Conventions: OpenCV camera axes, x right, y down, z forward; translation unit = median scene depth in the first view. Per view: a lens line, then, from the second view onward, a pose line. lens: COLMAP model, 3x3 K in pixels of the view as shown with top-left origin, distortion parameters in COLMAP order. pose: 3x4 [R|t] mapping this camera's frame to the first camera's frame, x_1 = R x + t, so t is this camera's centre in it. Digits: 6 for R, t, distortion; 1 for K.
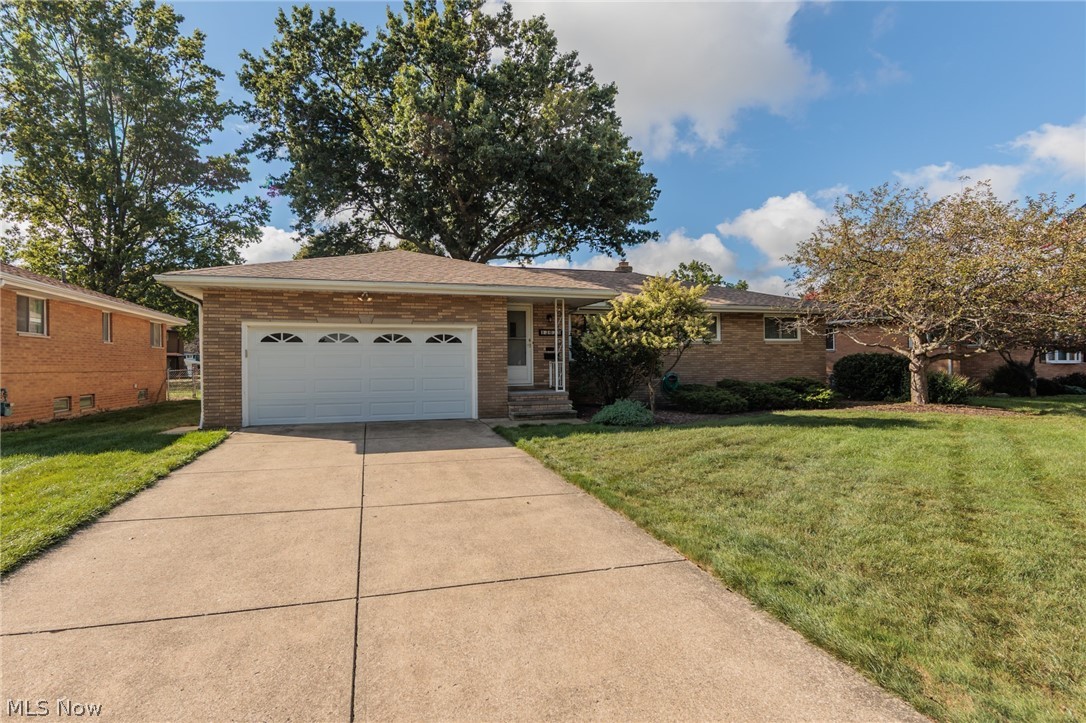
lens RADIAL K [[438.4, 0, 543.3], [0, 438.4, 364.6], [0, 0, 1]] dist [-0.001033, -0.000144]
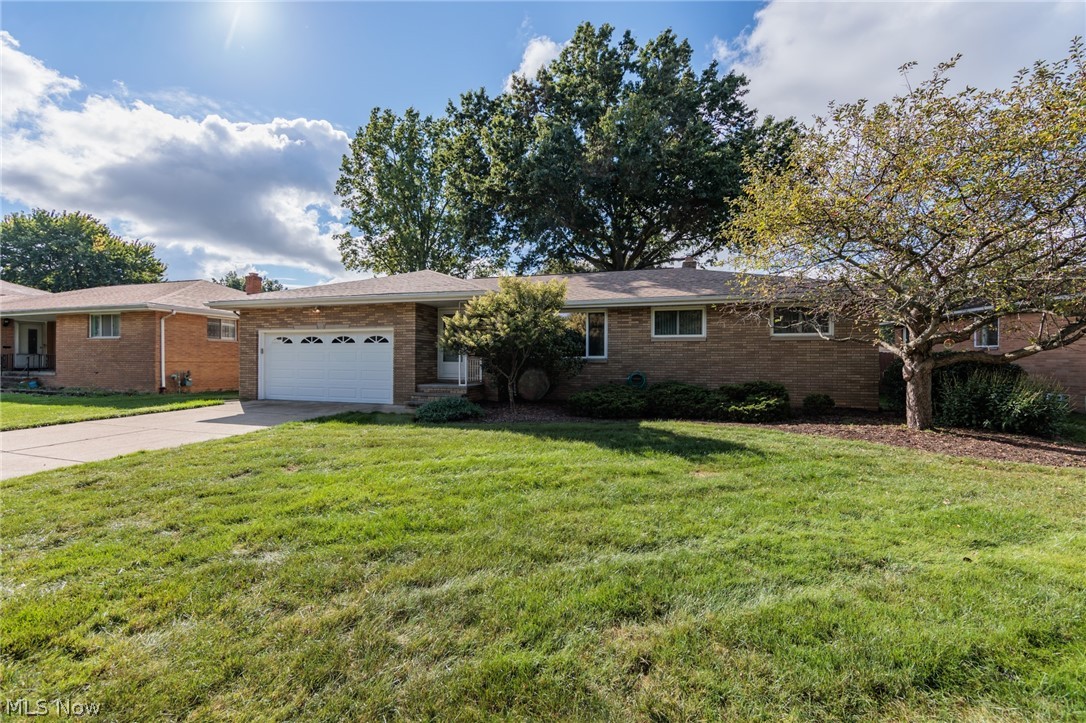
lens RADIAL K [[379.0, 0, 543.0], [0, 379.0, 361.5], [0, 0, 1]] dist [0.000129, -0.000006]
pose [[0.886843, 0.013106, -0.461885, 0.697554], [-0.012698, 0.999911, 0.003992, -0.006086], [0.461896, 0.002325, 0.886931, 0.260750]]
